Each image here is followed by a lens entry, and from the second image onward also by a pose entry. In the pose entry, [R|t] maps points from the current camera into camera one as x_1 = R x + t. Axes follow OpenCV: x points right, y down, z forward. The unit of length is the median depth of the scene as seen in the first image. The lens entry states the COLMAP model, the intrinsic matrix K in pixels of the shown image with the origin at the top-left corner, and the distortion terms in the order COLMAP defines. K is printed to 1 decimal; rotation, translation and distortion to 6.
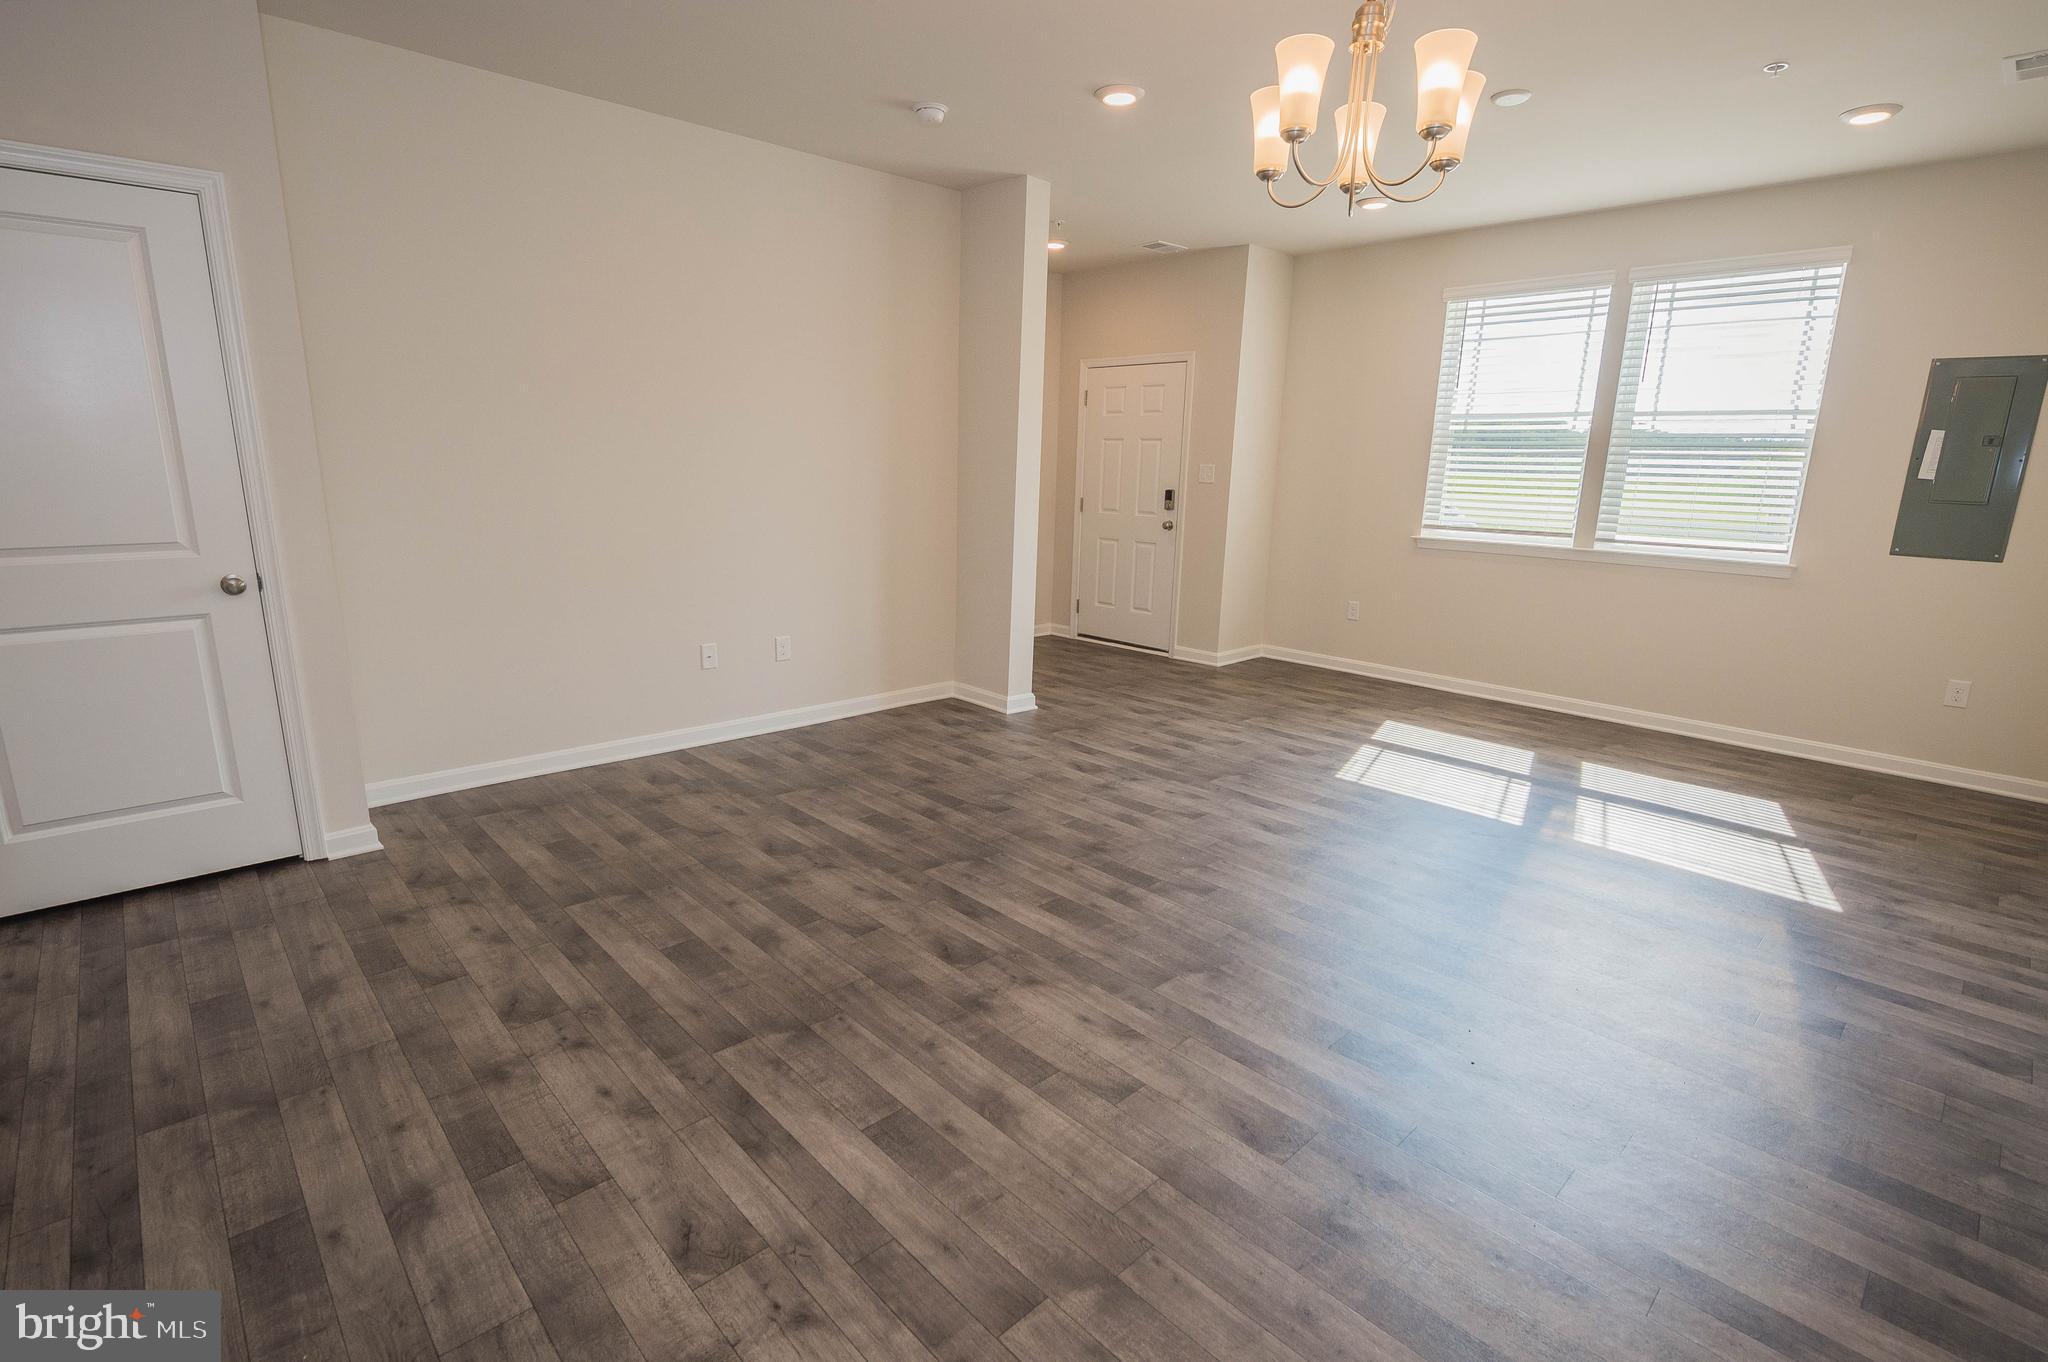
lens RADIAL K [[952.6, 0, 1024.0], [0, 952.6, 681.0], [0, 0, 1]] dist [-0.015839, -0.001144]
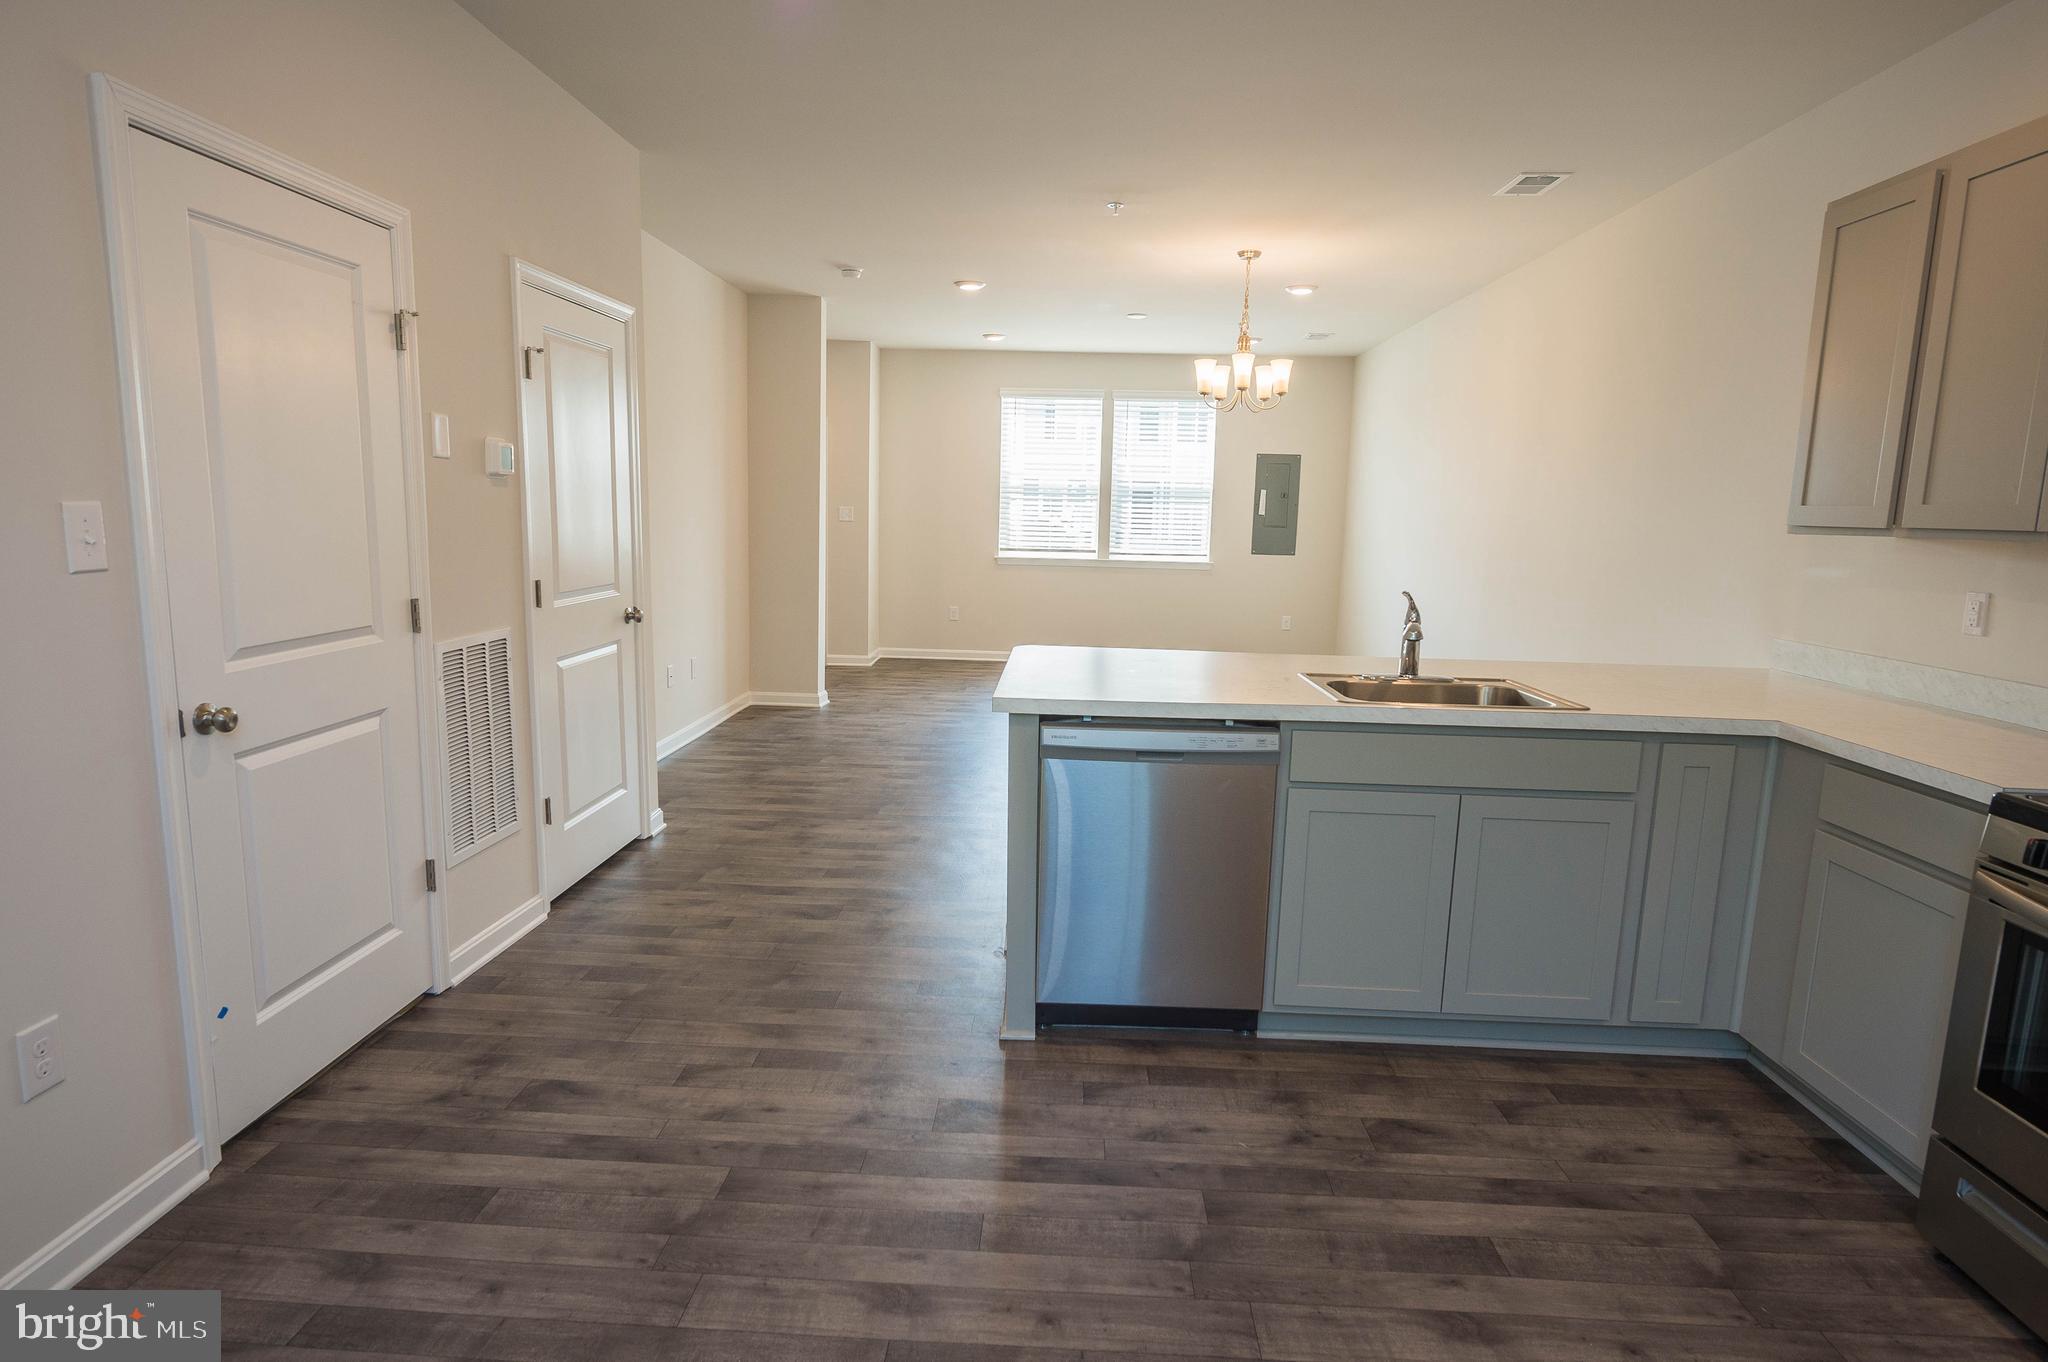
lens RADIAL K [[1123.3, 0, 1024.0], [0, 1123.3, 681.0], [0, 0, 1]] dist [-0.003272, -0.001926]
pose [[0.715602, -0.111323, 0.689580, -0.847368], [0.147604, 0.989025, 0.006490, 0.030771], [-0.682735, 0.097141, 0.724180, -0.260574]]
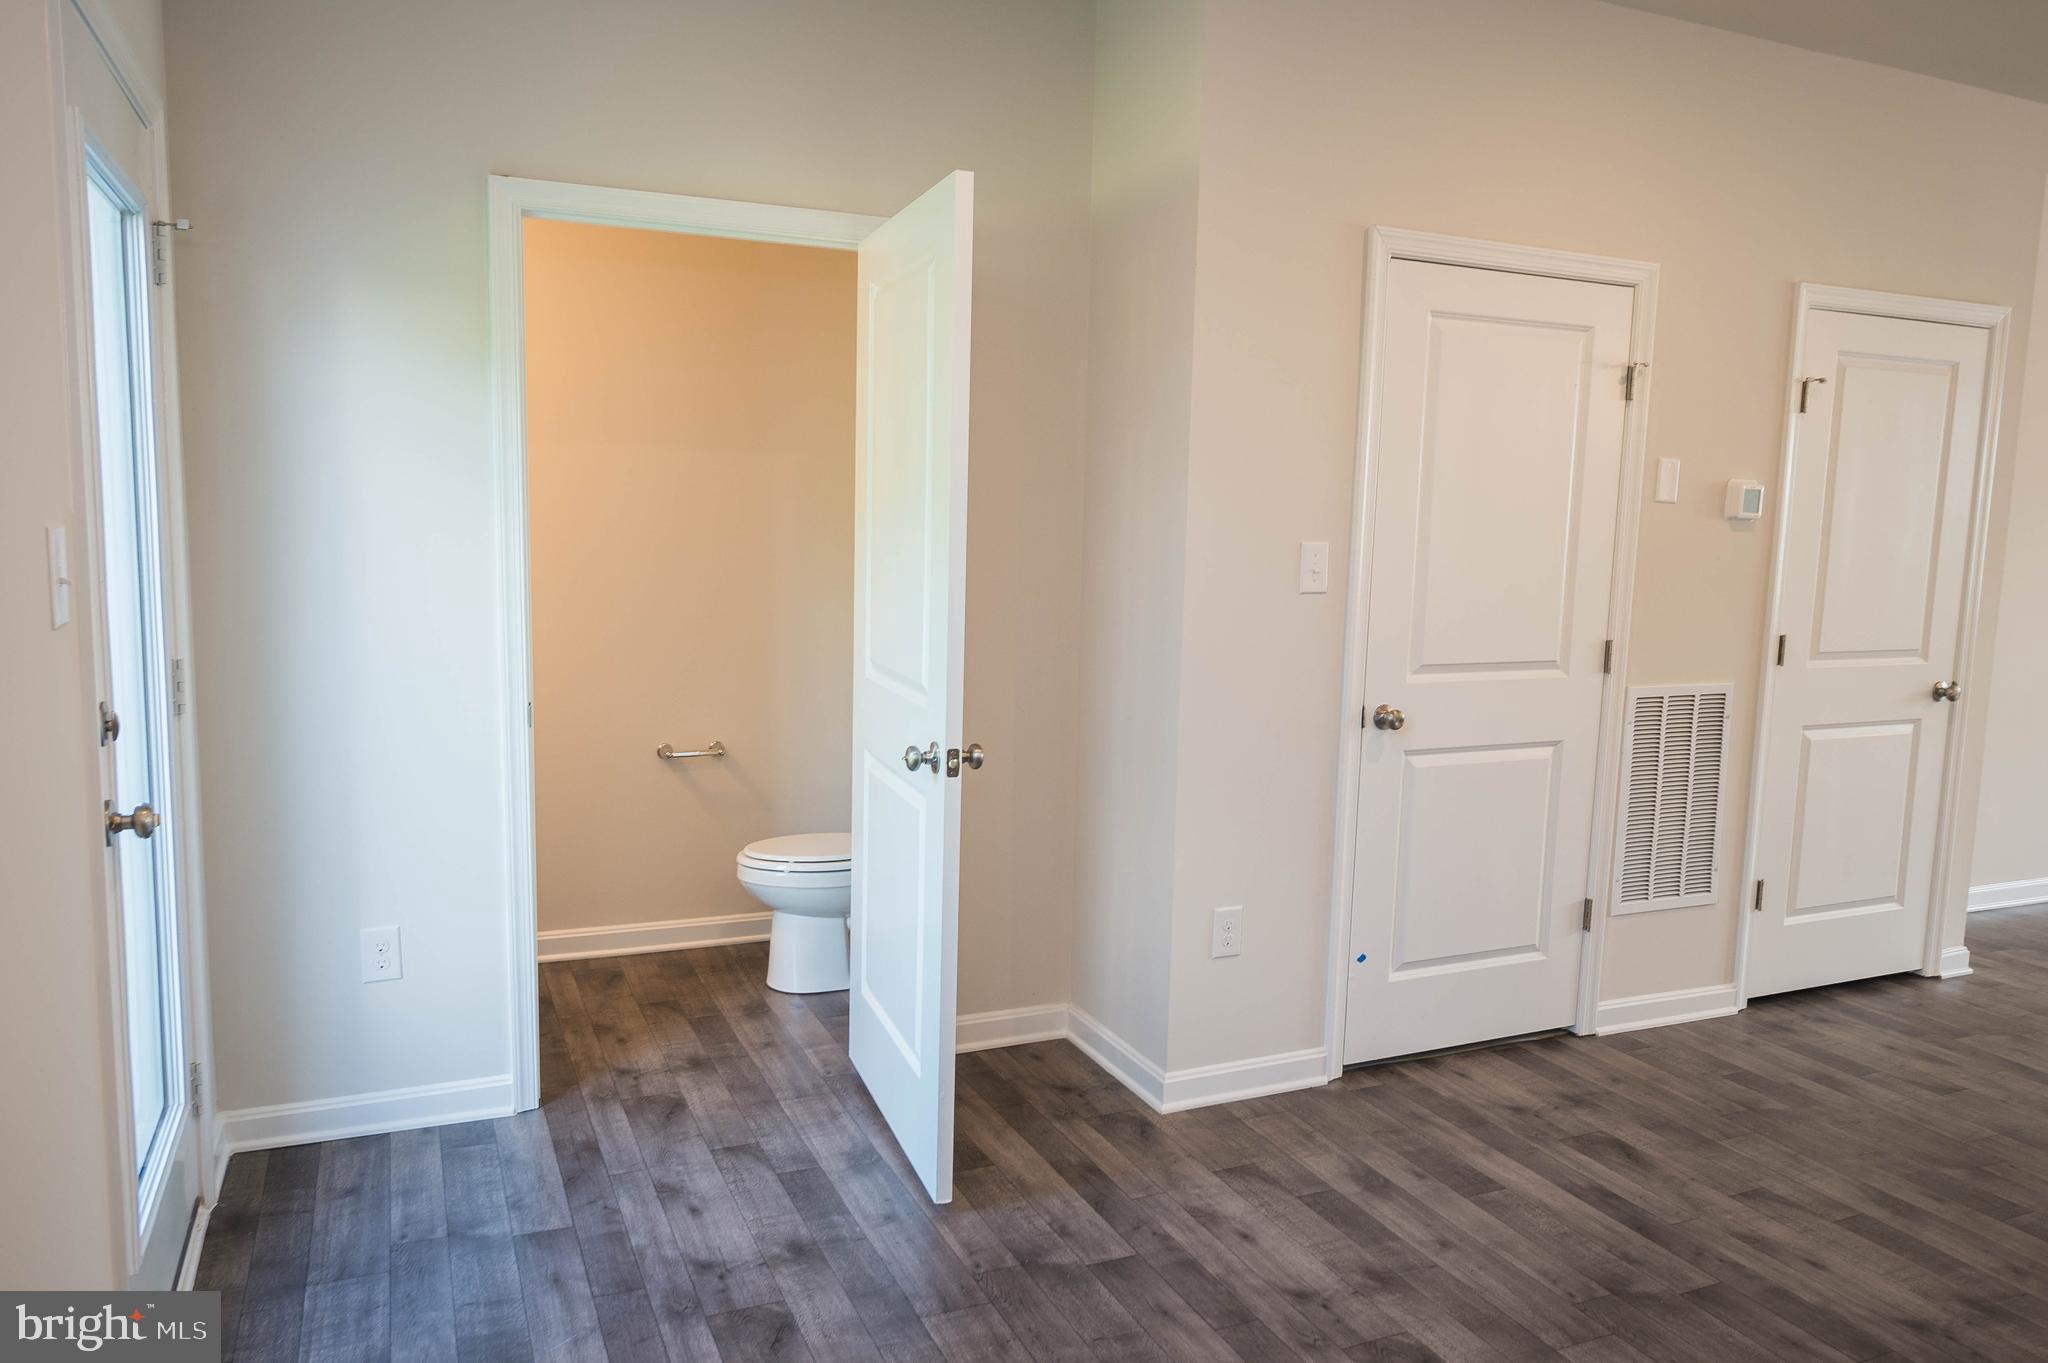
lens RADIAL K [[1416.4, 0, 1024.0], [0, 1416.4, 681.5], [0, 0, 1]] dist [0.004407, 0.002678]
pose [[0.948315, 0.041696, -0.314578, -0.724612], [-0.077643, 0.991686, -0.102618, 0.068132], [0.307684, 0.121739, 0.943668, -0.426773]]
